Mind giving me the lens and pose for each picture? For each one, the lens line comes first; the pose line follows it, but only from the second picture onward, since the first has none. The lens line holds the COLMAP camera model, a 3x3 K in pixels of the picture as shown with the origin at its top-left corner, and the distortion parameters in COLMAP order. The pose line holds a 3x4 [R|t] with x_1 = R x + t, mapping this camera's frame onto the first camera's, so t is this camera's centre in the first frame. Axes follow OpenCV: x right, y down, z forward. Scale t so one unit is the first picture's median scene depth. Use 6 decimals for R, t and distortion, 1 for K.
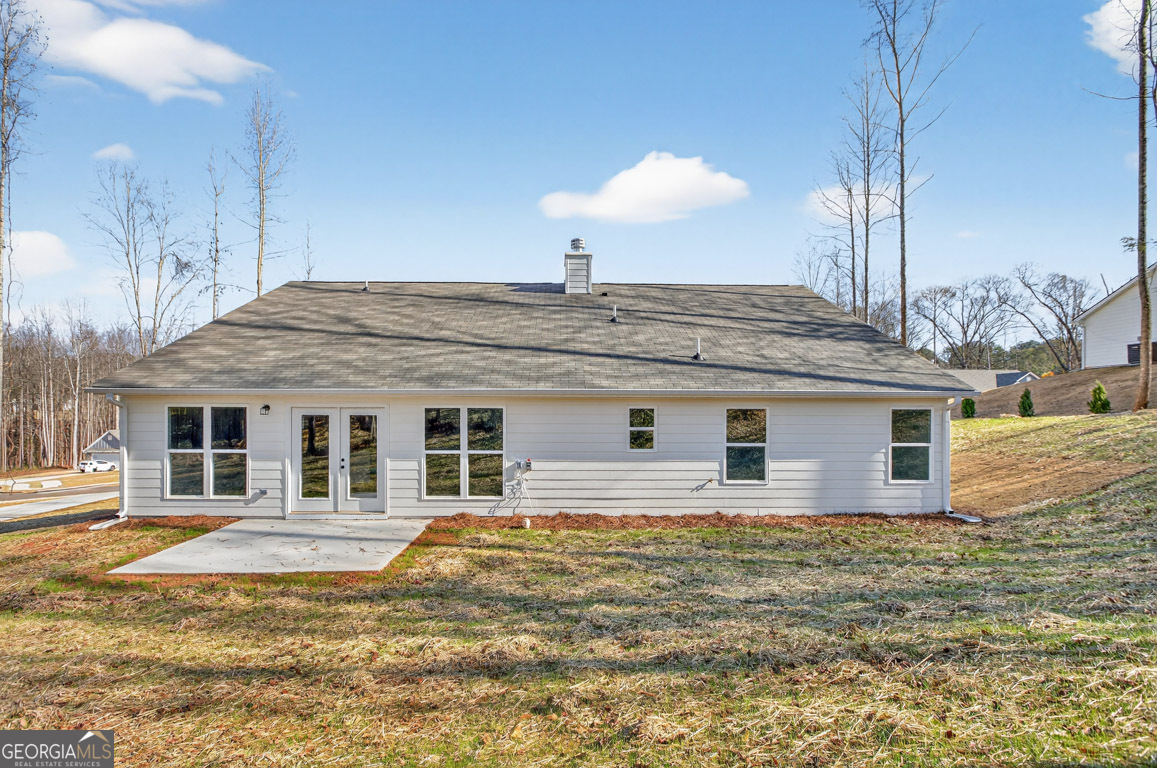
lens RADIAL K [[530.6, 0, 575.1], [0, 530.6, 398.1], [0, 0, 1]] dist [-0.002613, 0.000000]
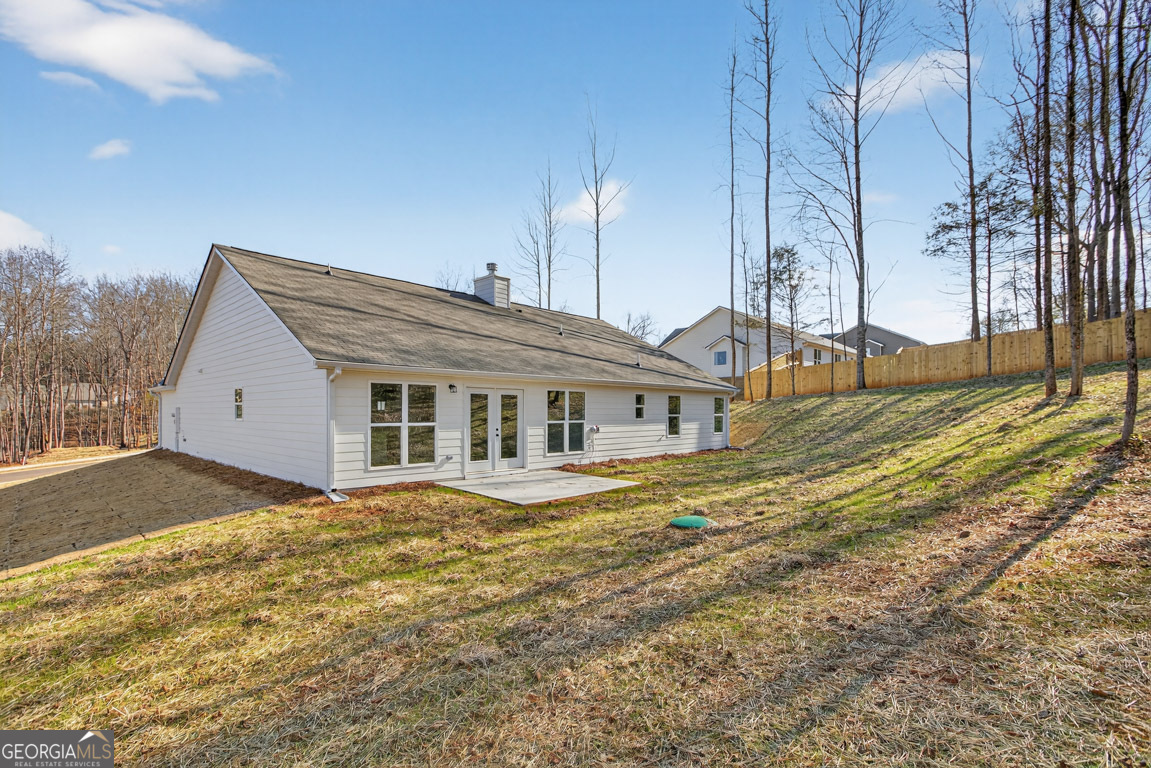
lens RADIAL K [[520.3, 0, 573.6], [0, 520.3, 379.5], [0, 0, 1]] dist [-0.003734, 0.000091]
pose [[0.709858, 0.040150, 0.703200, -1.193758], [-0.012815, 0.998945, -0.044099, 0.049339], [-0.704228, 0.022292, 0.709623, -0.020828]]
